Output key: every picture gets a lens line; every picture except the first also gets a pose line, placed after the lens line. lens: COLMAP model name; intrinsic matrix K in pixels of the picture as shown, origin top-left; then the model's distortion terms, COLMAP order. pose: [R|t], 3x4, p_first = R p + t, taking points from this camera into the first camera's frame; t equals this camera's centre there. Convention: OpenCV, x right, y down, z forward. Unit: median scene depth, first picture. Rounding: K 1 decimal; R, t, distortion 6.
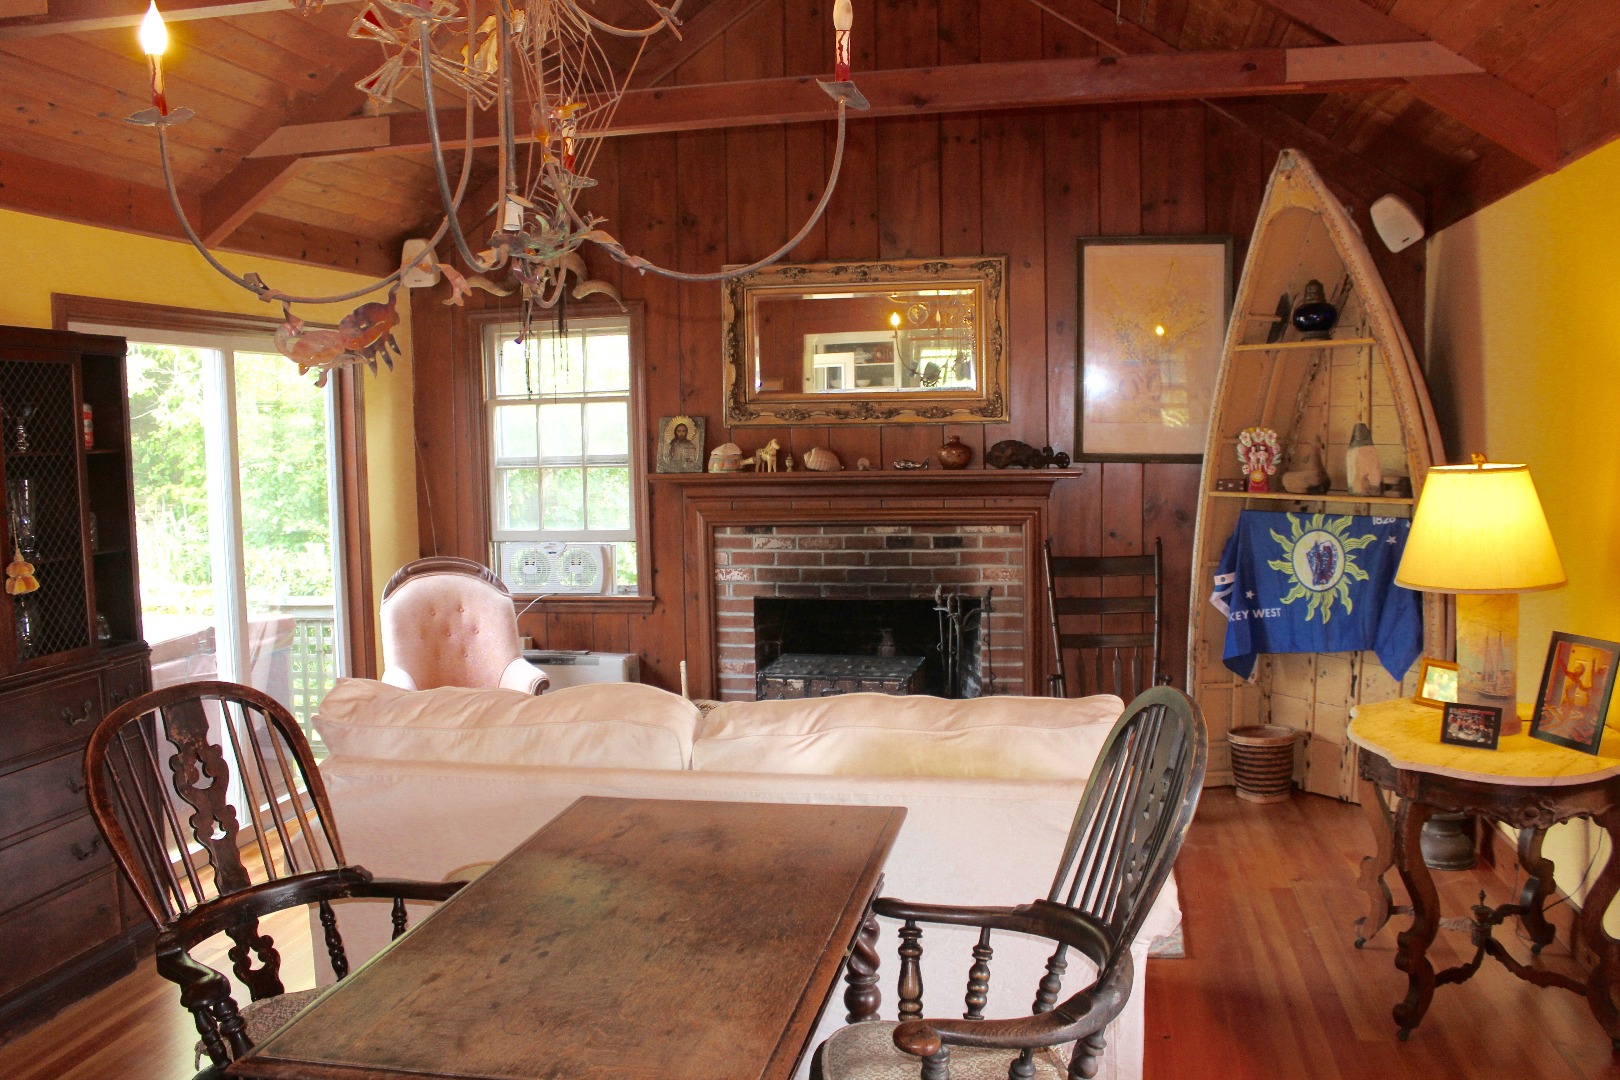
lens RADIAL K [[1383.4, 0, 810.0], [0, 1383.4, 540.0], [0, 0, 1]] dist [-0.091442, -0.001301]
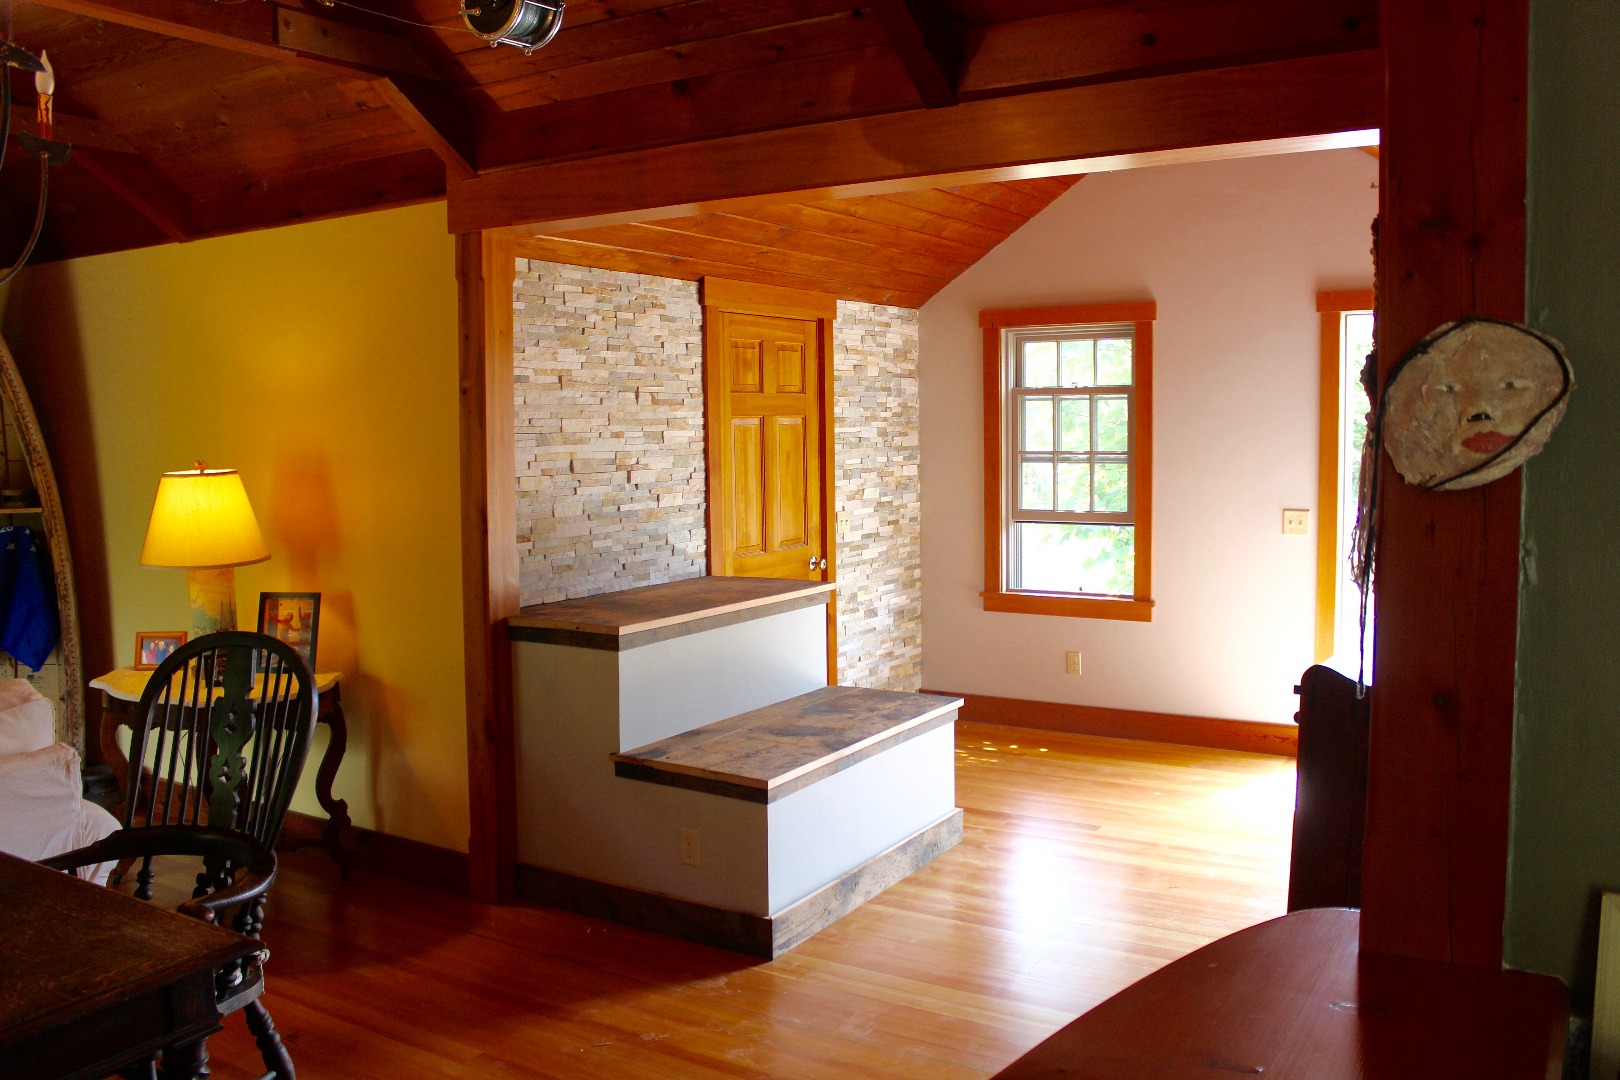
lens RADIAL K [[1350.1, 0, 810.0], [0, 1350.1, 540.0], [0, 0, 1]] dist [0.000517, 0.000039]
pose [[0.355977, -0.061155, 0.932491, -0.522500], [0.079961, 0.996190, 0.034808, 0.012627], [-0.931067, 0.062172, 0.359511, -0.000941]]
